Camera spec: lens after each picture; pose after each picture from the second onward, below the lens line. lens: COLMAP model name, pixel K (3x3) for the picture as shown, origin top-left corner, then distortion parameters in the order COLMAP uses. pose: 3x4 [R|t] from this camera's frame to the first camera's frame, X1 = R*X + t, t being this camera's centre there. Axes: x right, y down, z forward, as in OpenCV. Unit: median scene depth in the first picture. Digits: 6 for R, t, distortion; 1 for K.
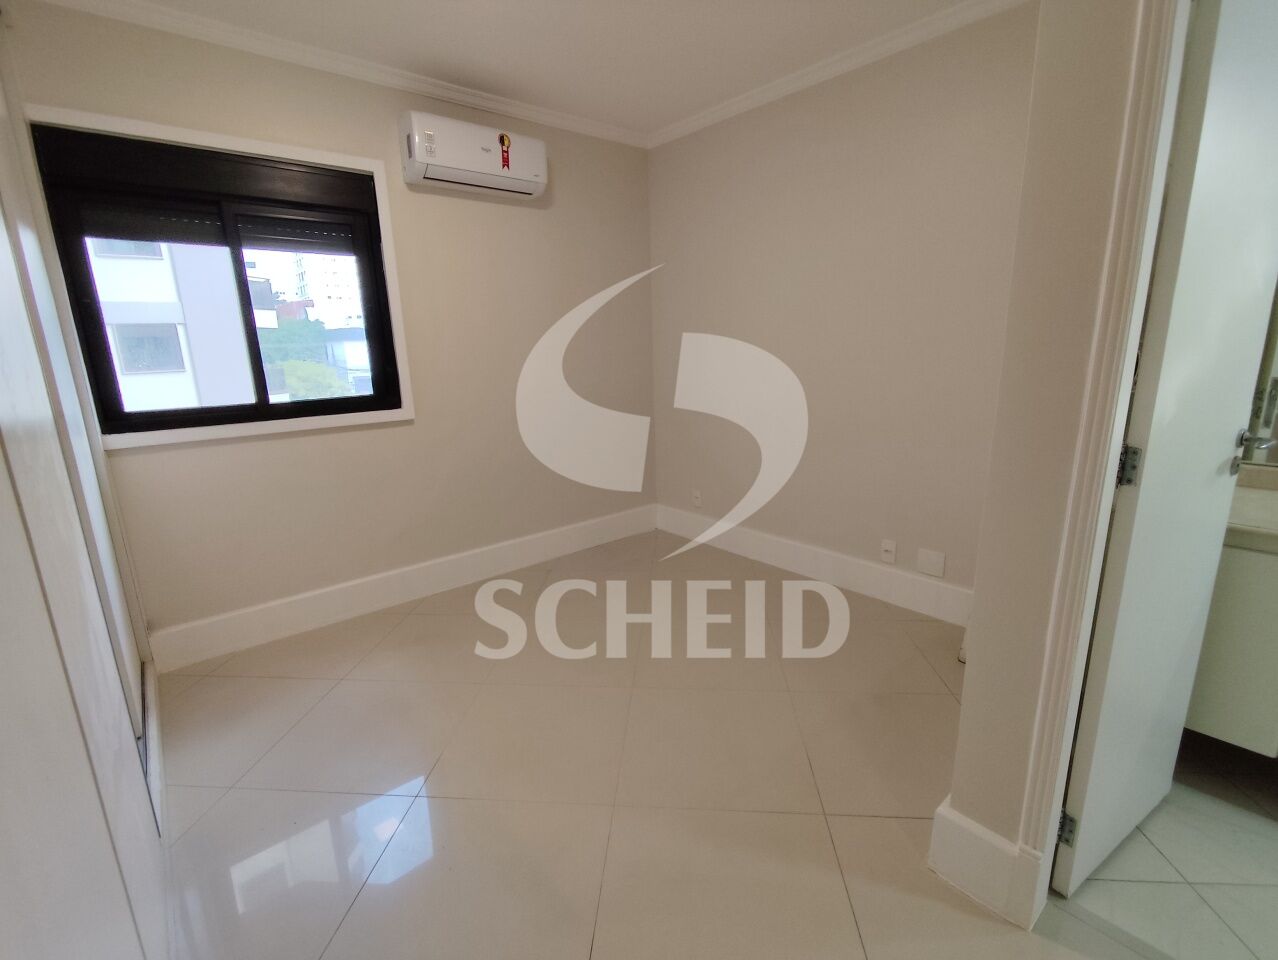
lens RADIAL K [[584.9, 0, 639.0], [0, 584.9, 480.0], [0, 0, 1]] dist [-0.003613, -0.000413]
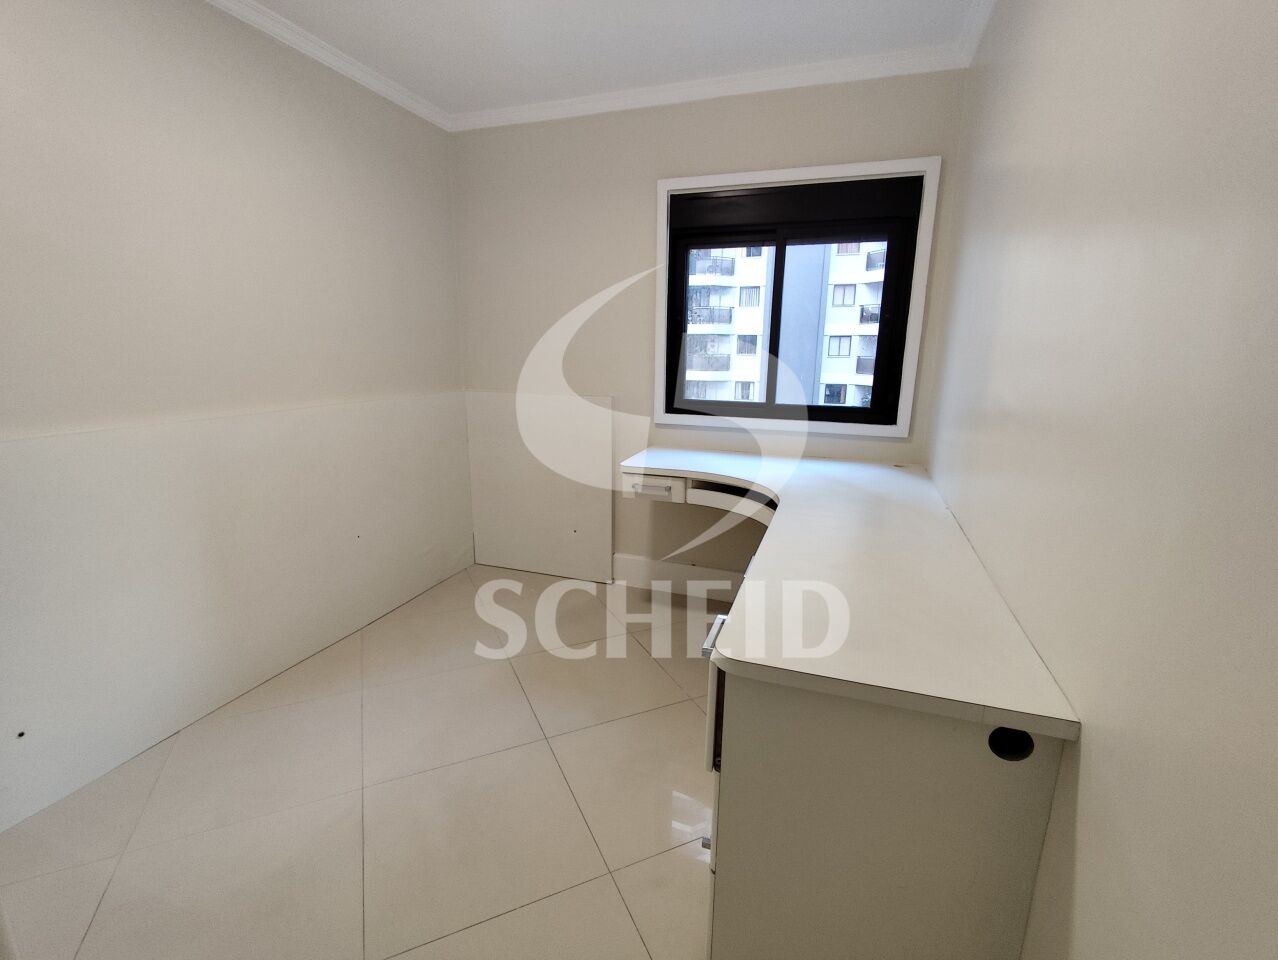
lens RADIAL K [[584.9, 0, 639.0], [0, 584.9, 480.0], [0, 0, 1]] dist [-0.003613, -0.000413]
pose [[0.510228, 0.210509, -0.833878, 0.207622], [-0.230937, 0.967508, 0.102939, -0.041463], [0.828453, 0.140051, 0.542264, 0.171498]]
